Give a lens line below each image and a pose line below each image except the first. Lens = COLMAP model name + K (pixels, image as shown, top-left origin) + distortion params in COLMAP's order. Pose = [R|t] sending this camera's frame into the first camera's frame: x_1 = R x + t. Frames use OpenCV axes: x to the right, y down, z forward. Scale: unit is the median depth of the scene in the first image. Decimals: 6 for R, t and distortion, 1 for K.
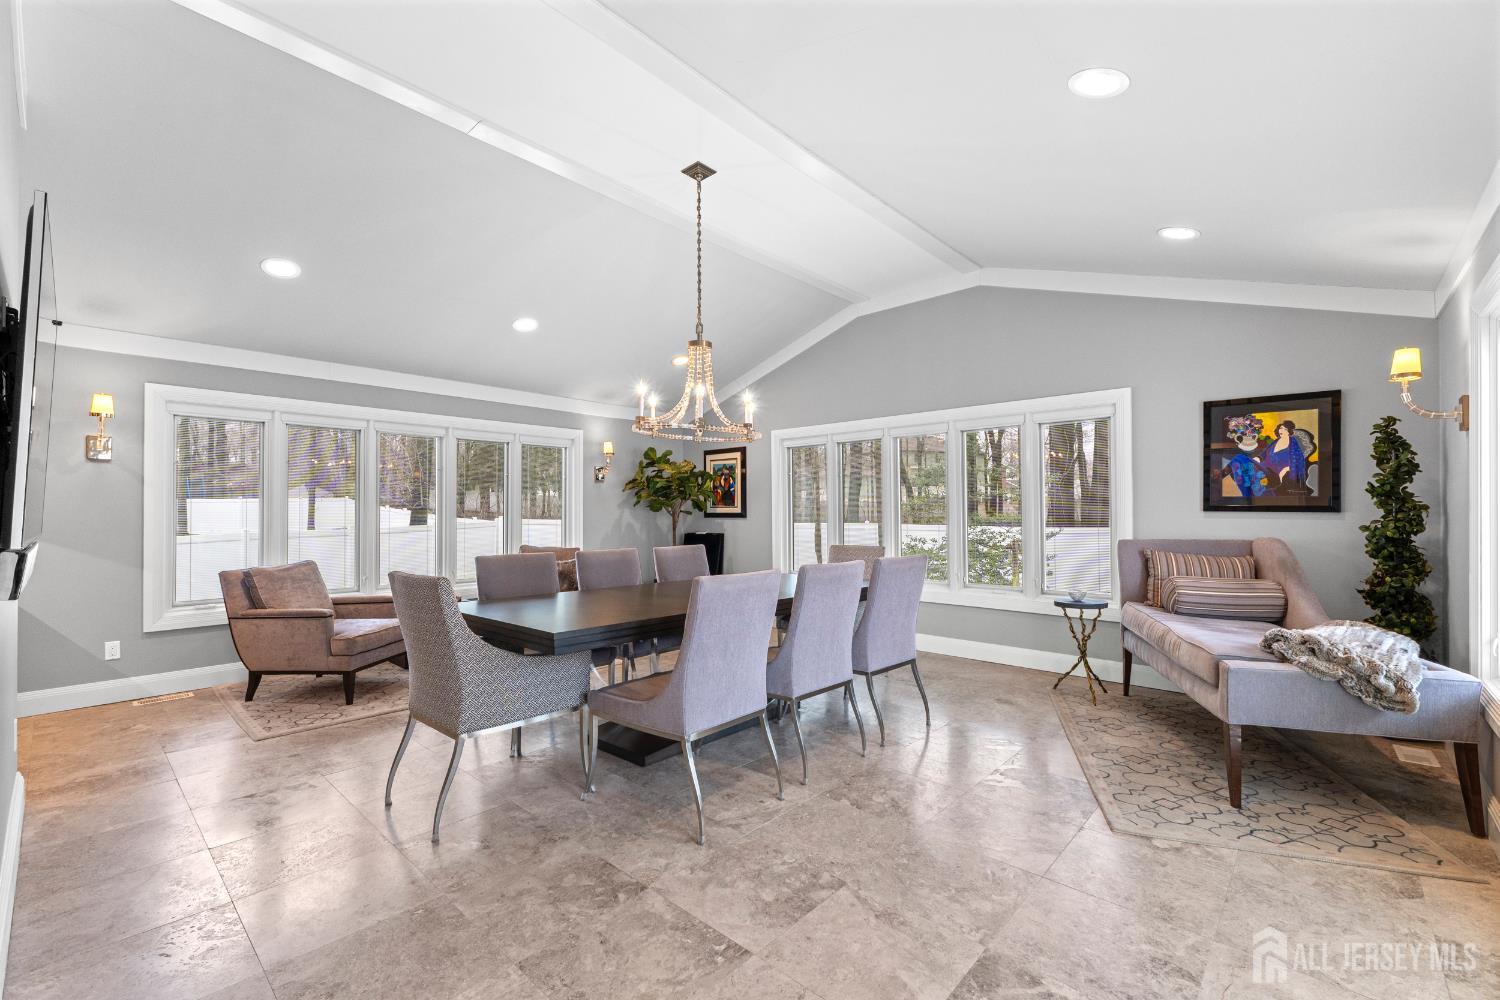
lens RADIAL K [[639.1, 0, 748.8], [0, 639.1, 503.3], [0, 0, 1]] dist [0.004832, 0.000889]
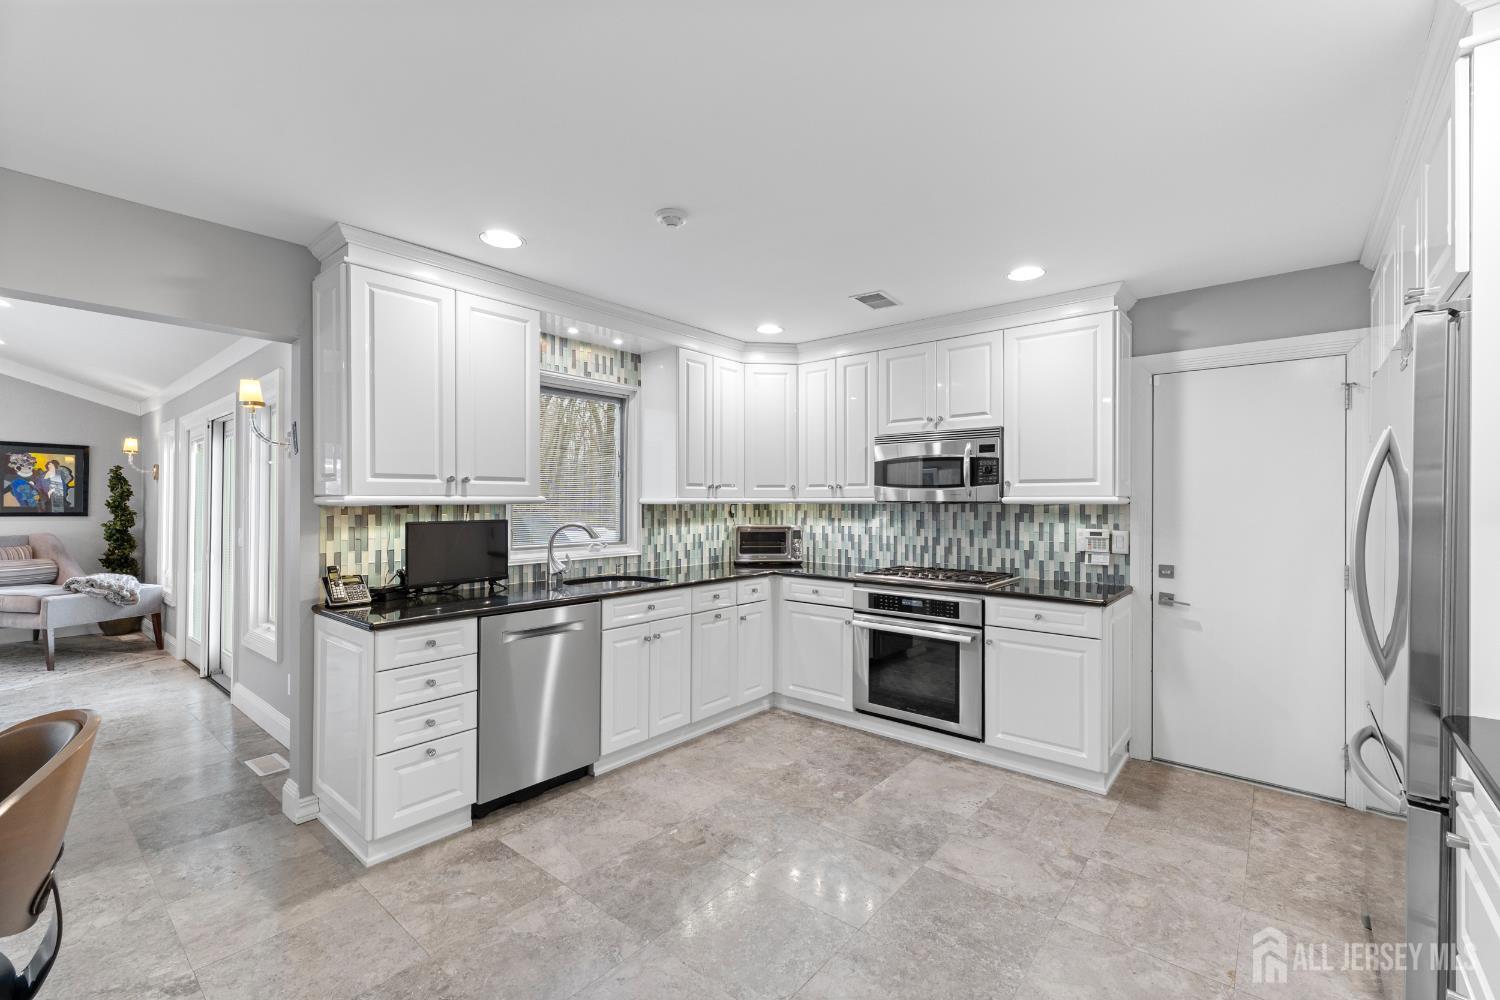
lens RADIAL K [[639.1, 0, 747.0], [0, 639.1, 500.3], [0, 0, 1]] dist [0.004832, 0.000889]
pose [[-0.040111, 0.006174, 0.999176, -0.954592], [-0.015943, 0.999850, -0.006818, -0.049077], [-0.999068, -0.016203, -0.040007, -0.765295]]
